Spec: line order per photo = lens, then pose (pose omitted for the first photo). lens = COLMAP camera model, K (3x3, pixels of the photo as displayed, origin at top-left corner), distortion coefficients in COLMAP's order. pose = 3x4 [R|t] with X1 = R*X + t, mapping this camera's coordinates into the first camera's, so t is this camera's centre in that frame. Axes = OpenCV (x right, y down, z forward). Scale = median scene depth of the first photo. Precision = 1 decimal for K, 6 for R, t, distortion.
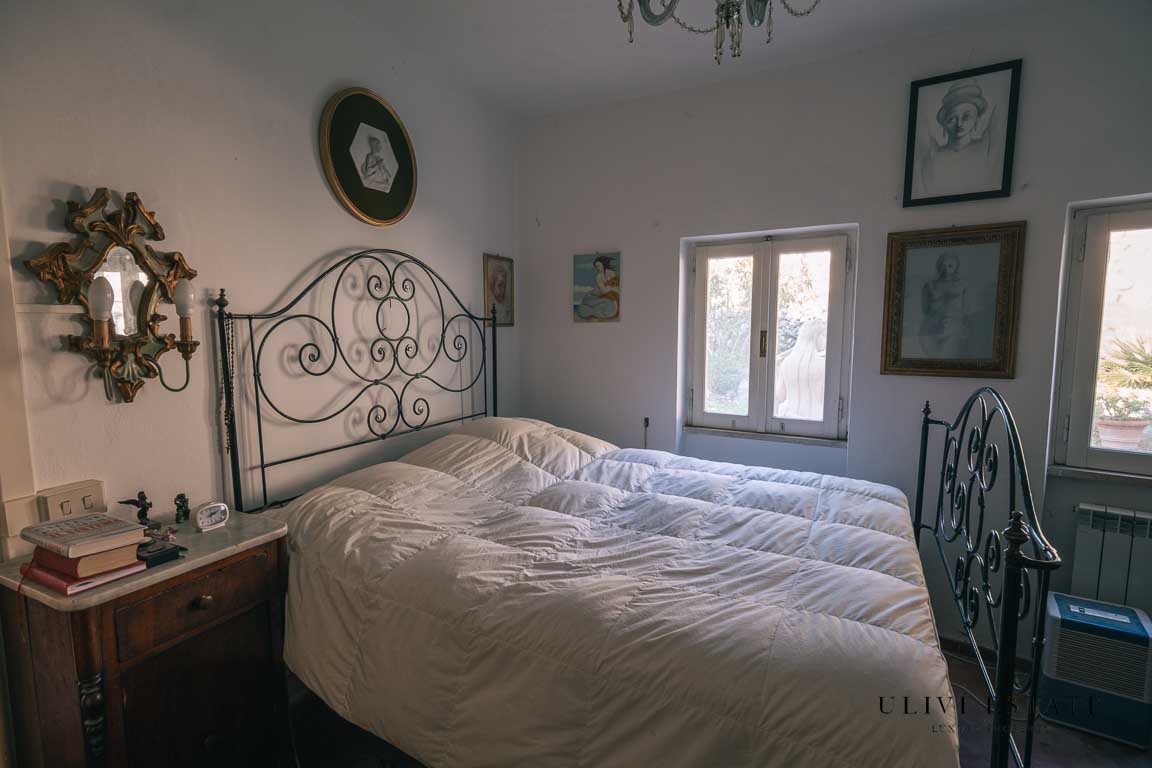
lens RADIAL K [[557.0, 0, 569.0], [0, 557.0, 385.8], [0, 0, 1]] dist [0.030279, -0.019662]
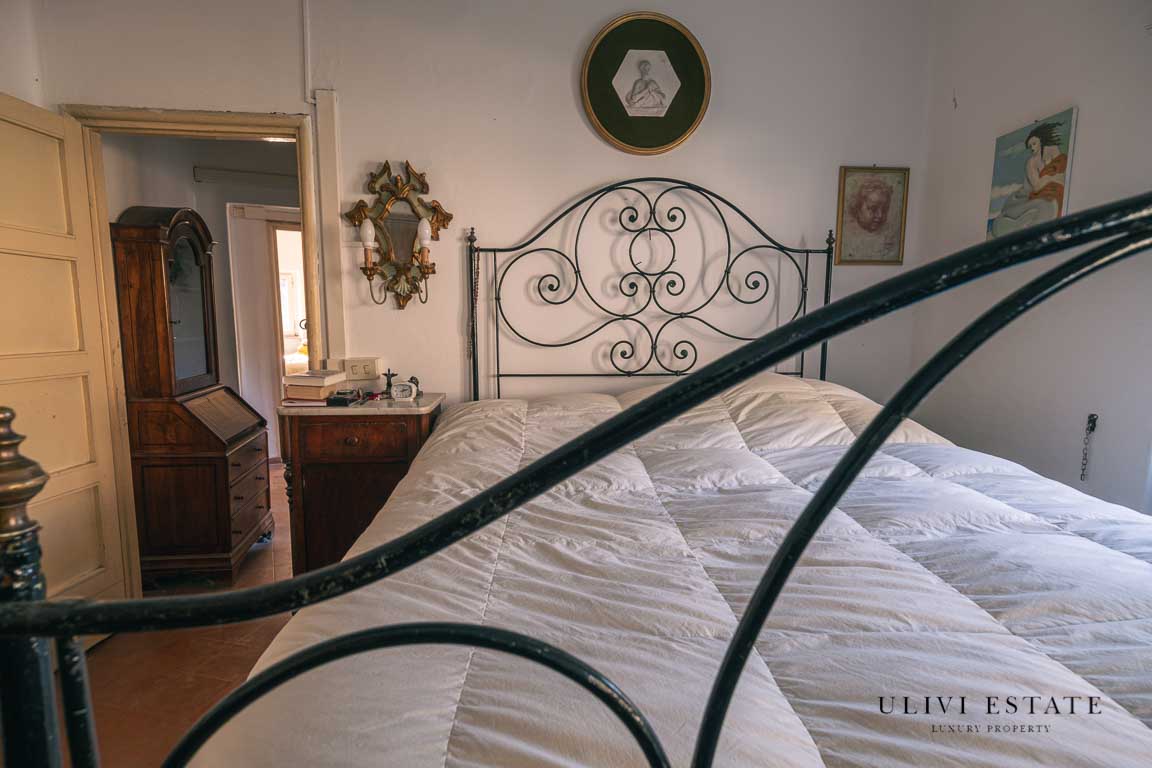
lens RADIAL K [[557.0, 0, 569.0], [0, 557.0, 385.8], [0, 0, 1]] dist [0.030279, -0.019662]
pose [[0.514757, 0.106226, -0.850730, 0.498710], [-0.096642, 0.993159, 0.065535, 0.064488], [0.851872, 0.048482, 0.521502, 0.448660]]
